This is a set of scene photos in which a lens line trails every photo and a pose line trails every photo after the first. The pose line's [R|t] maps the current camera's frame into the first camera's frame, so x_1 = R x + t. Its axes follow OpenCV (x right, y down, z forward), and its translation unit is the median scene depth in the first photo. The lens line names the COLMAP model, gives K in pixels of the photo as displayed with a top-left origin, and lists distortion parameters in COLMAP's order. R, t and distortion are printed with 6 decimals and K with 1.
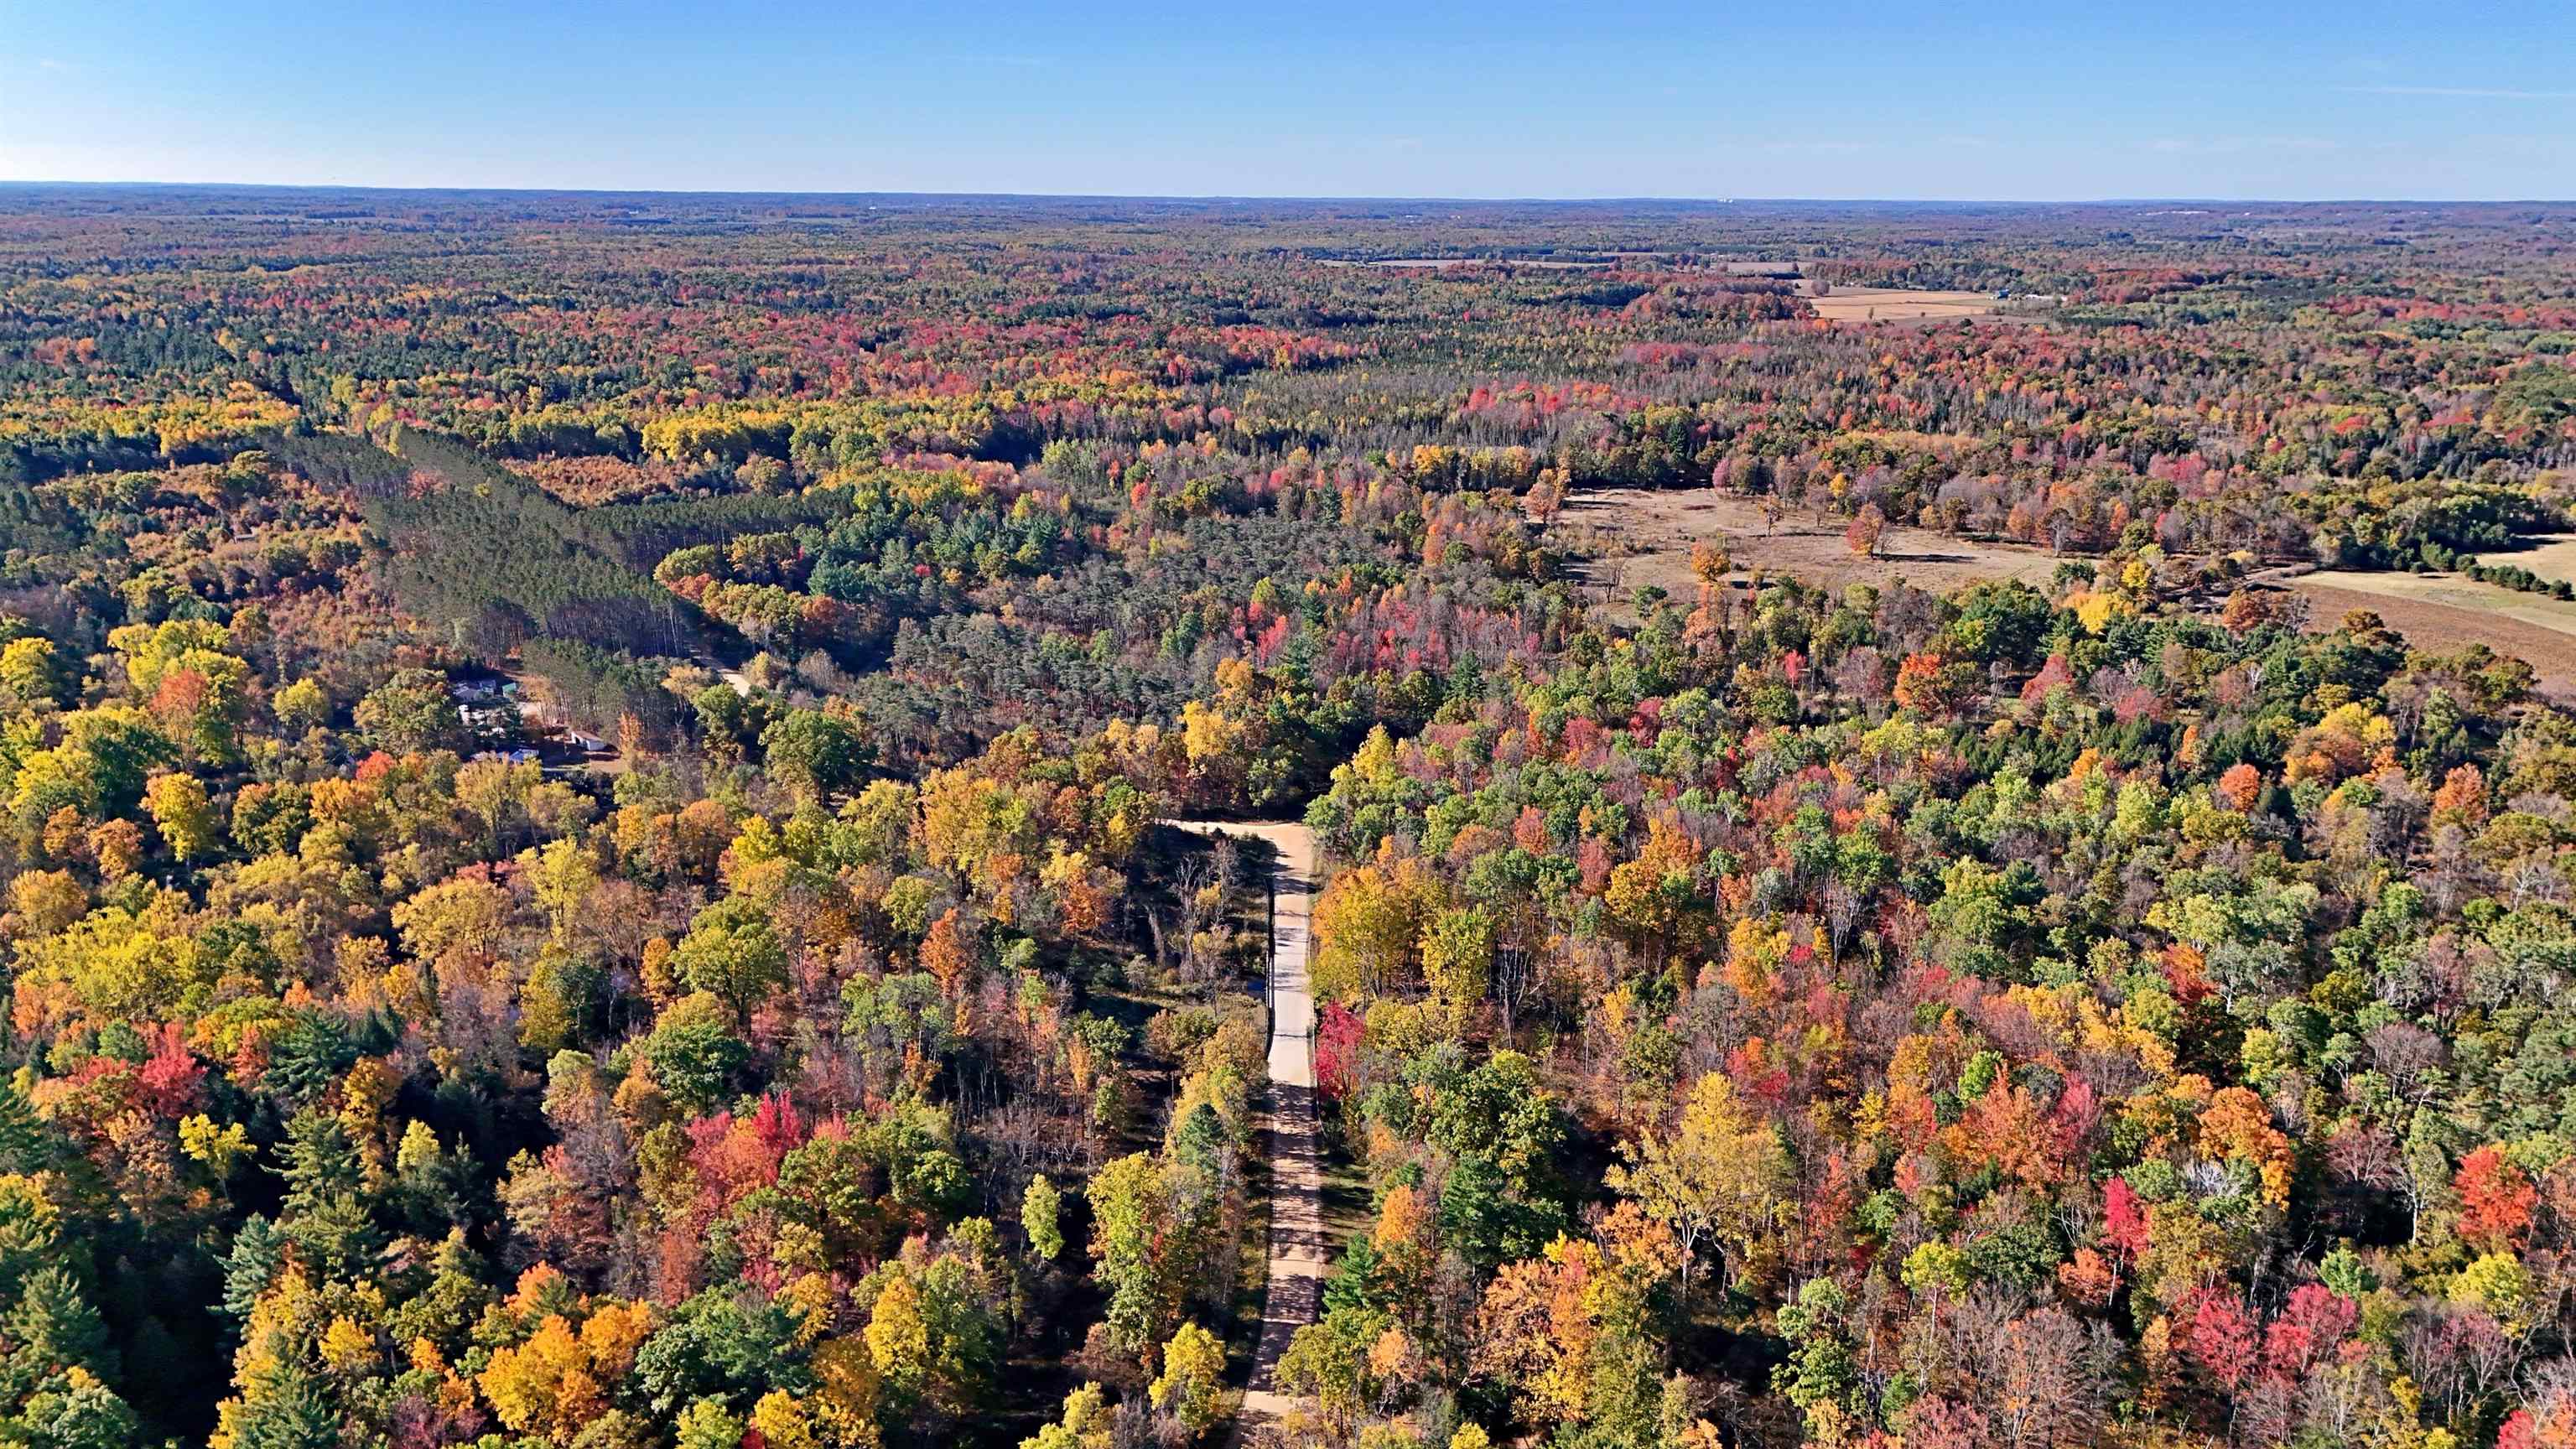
lens RADIAL K [[1945.7, 0, 1275.1], [0, 1945.7, 740.0], [0, 0, 1]] dist [0.076433, -0.082954]
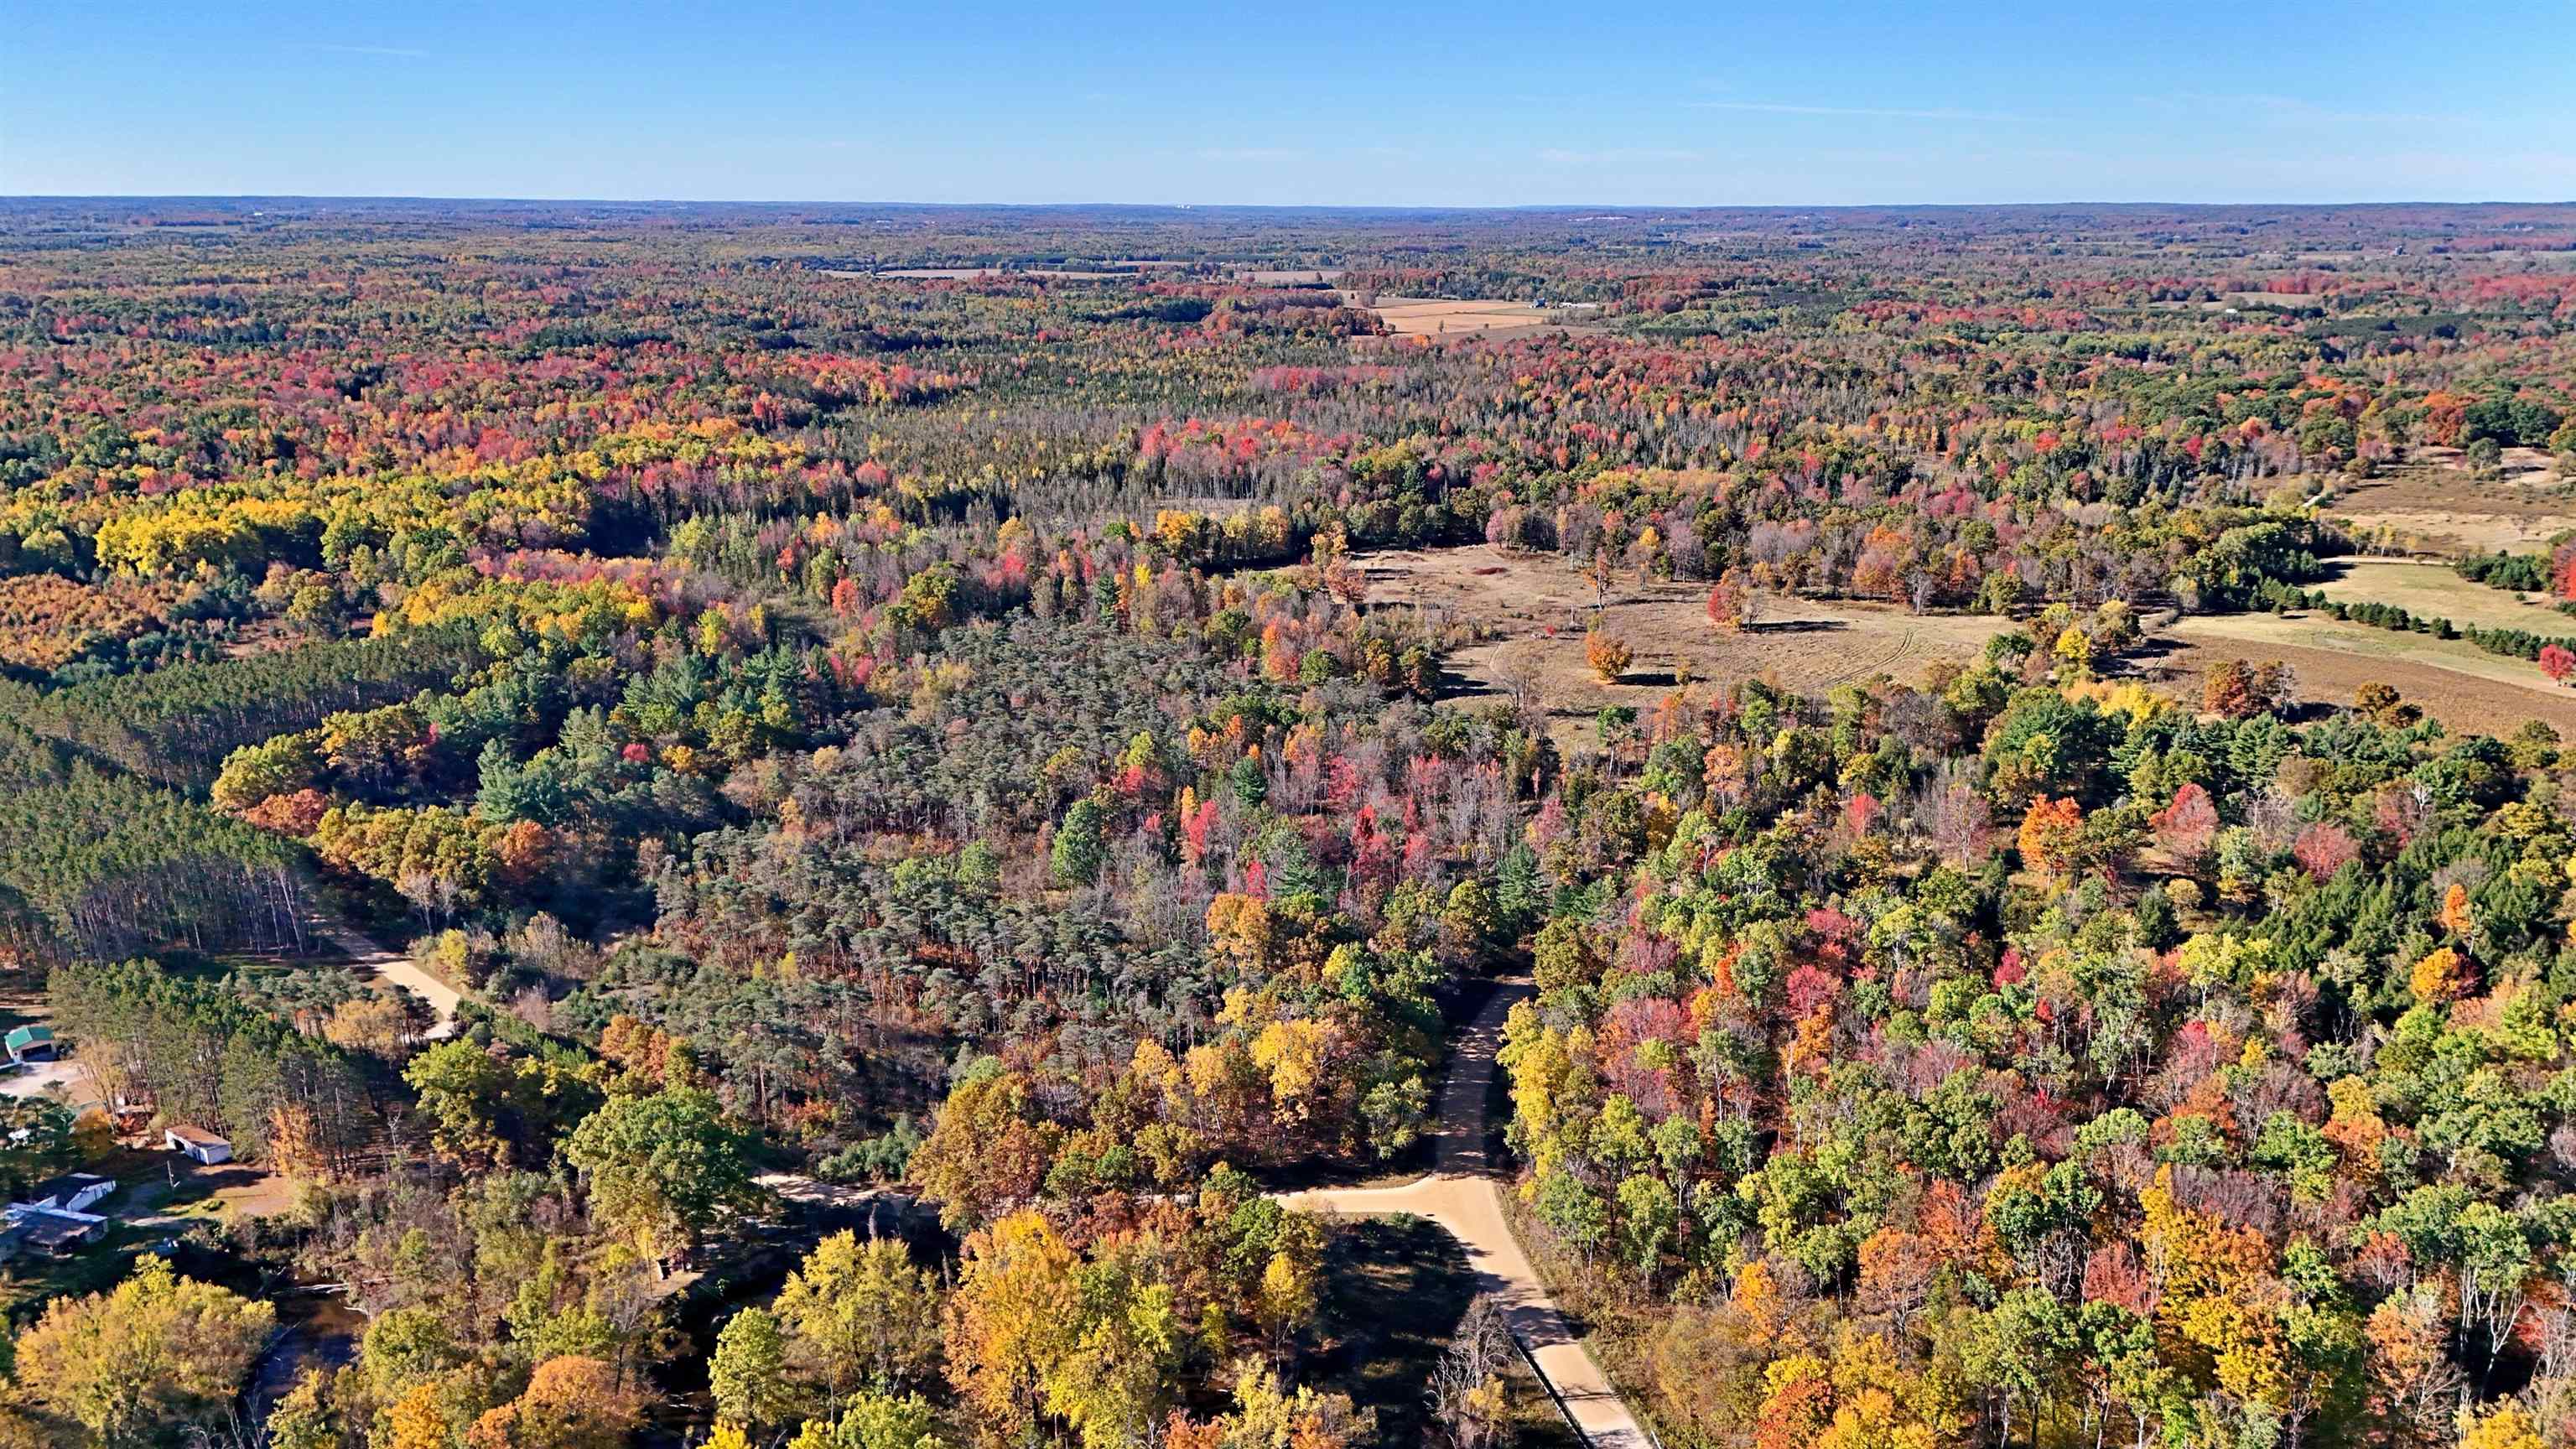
lens RADIAL K [[1945.7, 0, 1306.6], [0, 1945.7, 715.7], [0, 0, 1]] dist [0.076433, -0.082954]
pose [[0.959697, -0.075360, 0.270746, -0.089993], [0.079016, 0.996870, -0.002609, -0.051169], [-0.269702, 0.023897, 0.962647, 0.162392]]
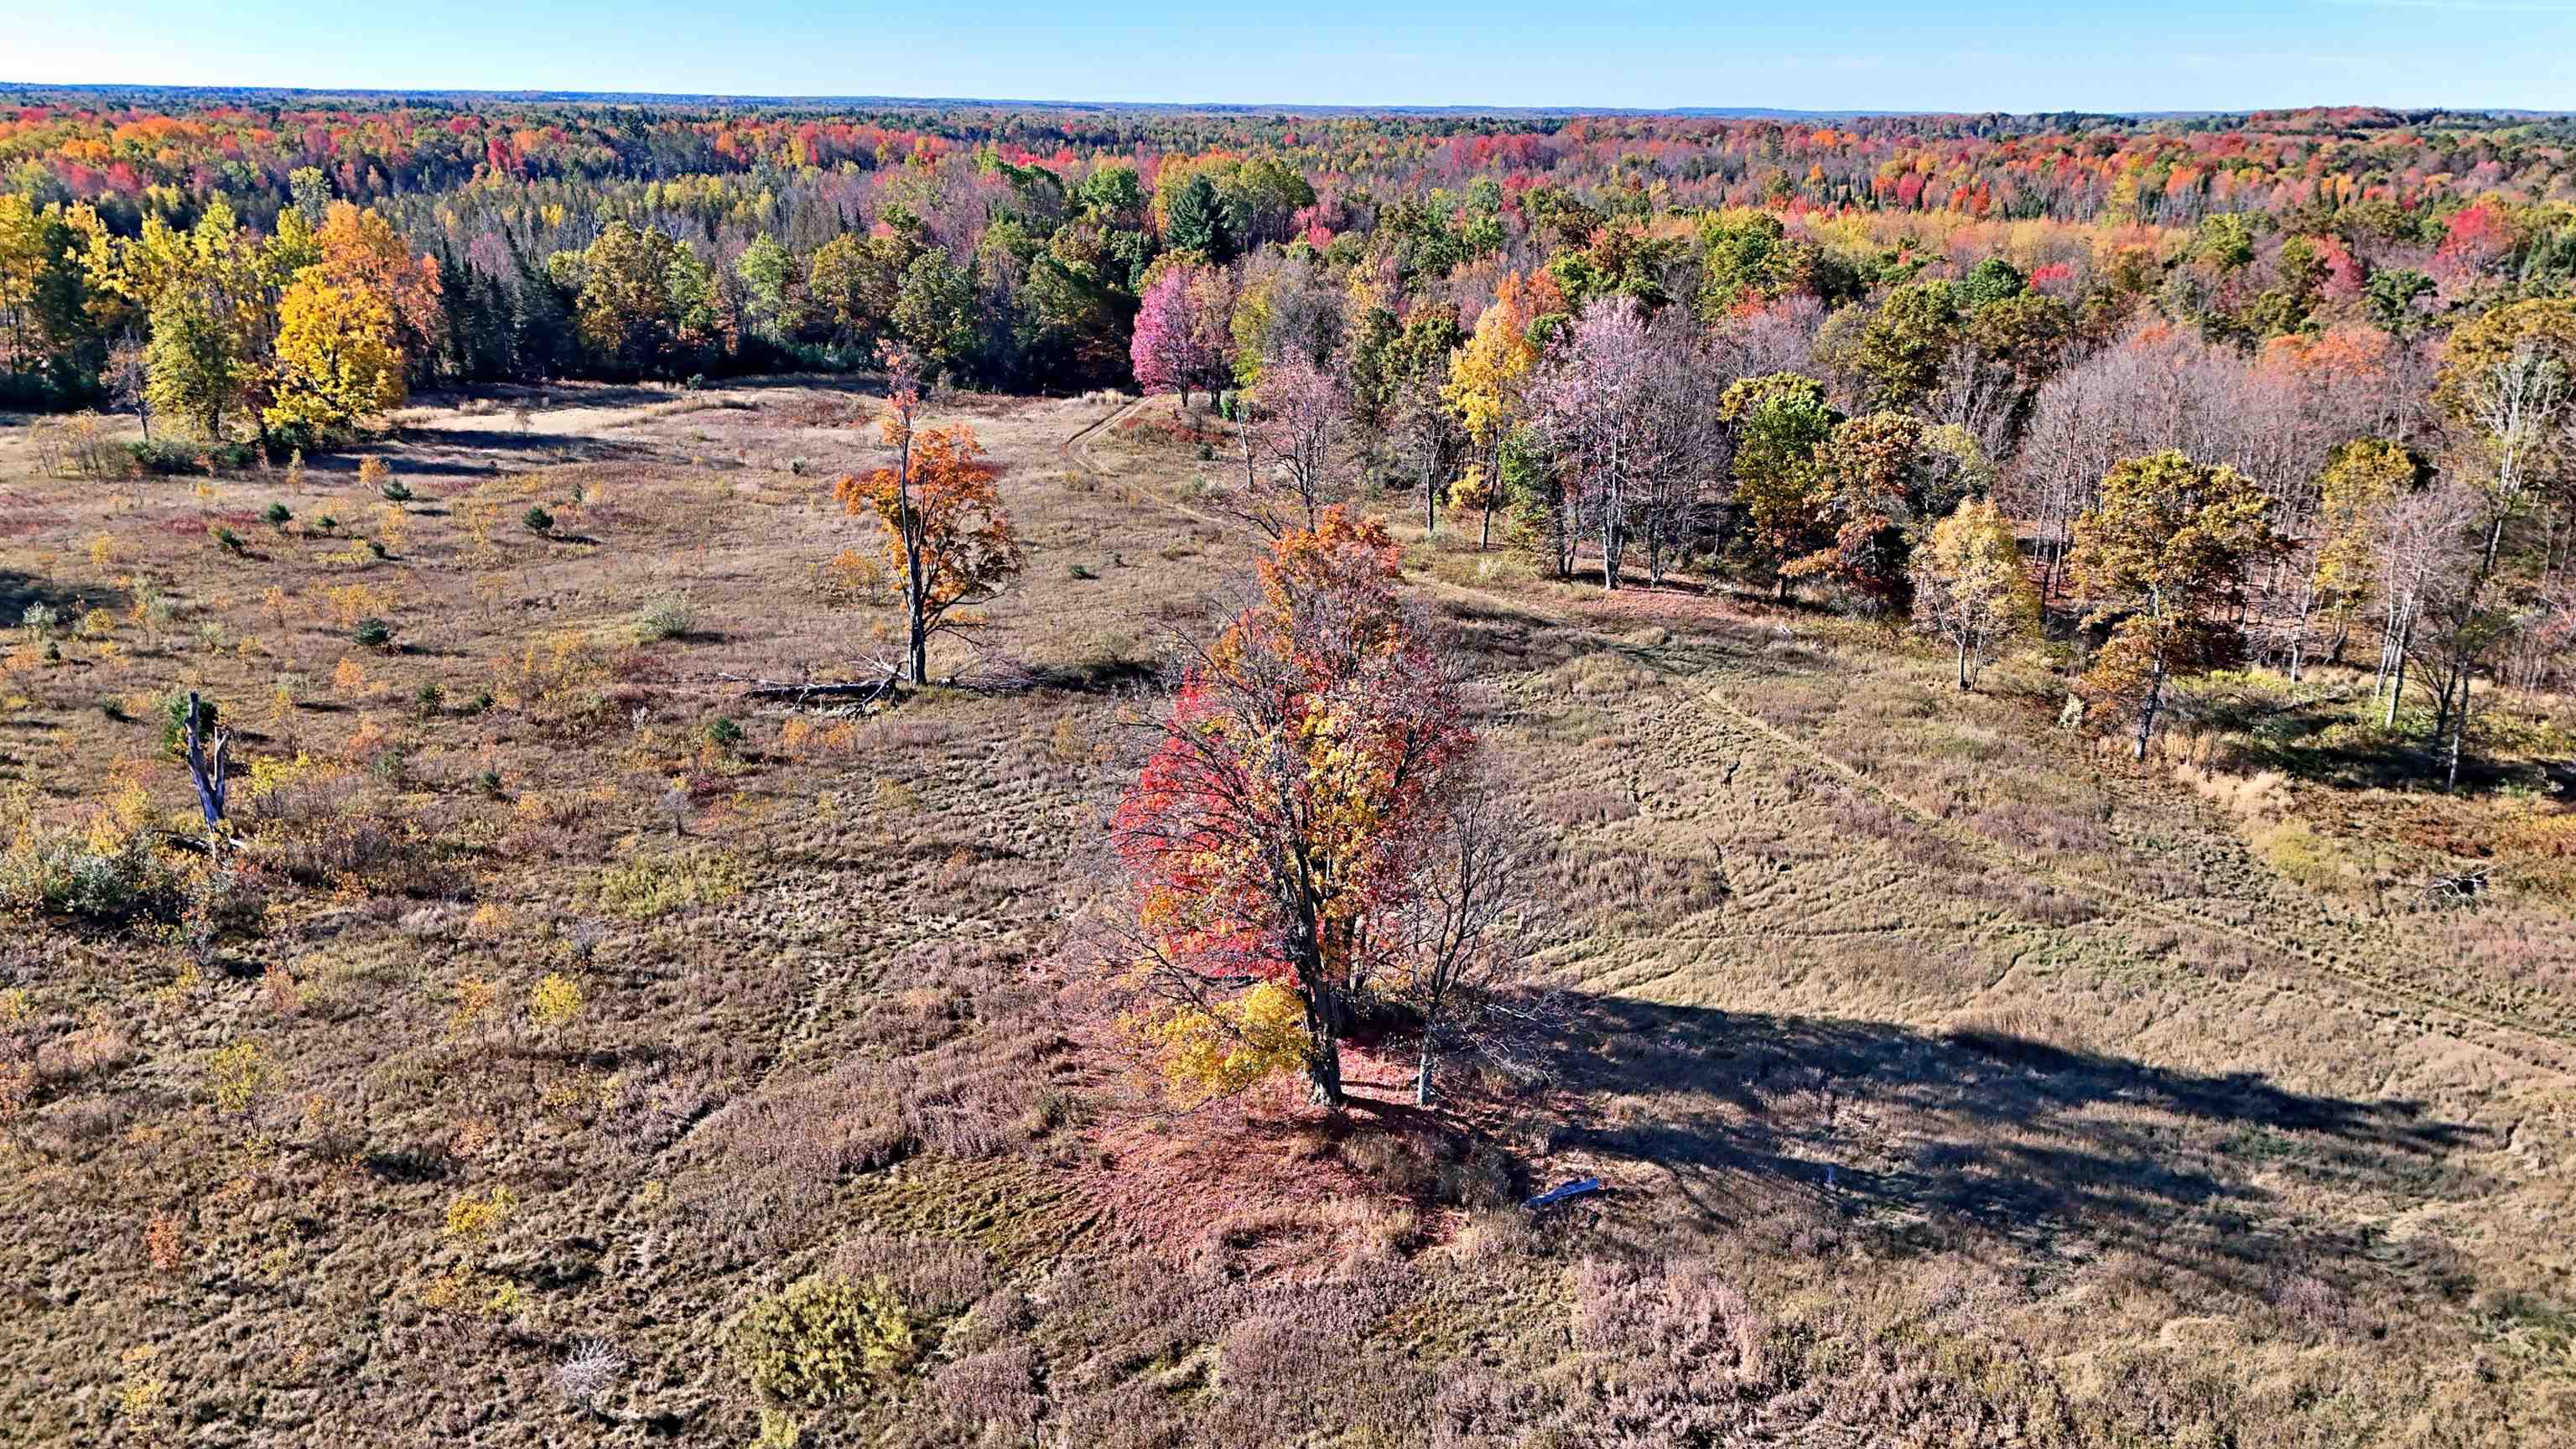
lens RADIAL K [[1945.7, 0, 1286.5], [0, 1945.7, 717.6], [0, 0, 1]] dist [0.076433, -0.082954]
pose [[0.999593, 0.013705, -0.025030, 0.229400], [-0.013018, 0.999540, 0.027388, -0.085743], [0.025394, -0.027051, 0.999311, 0.684190]]
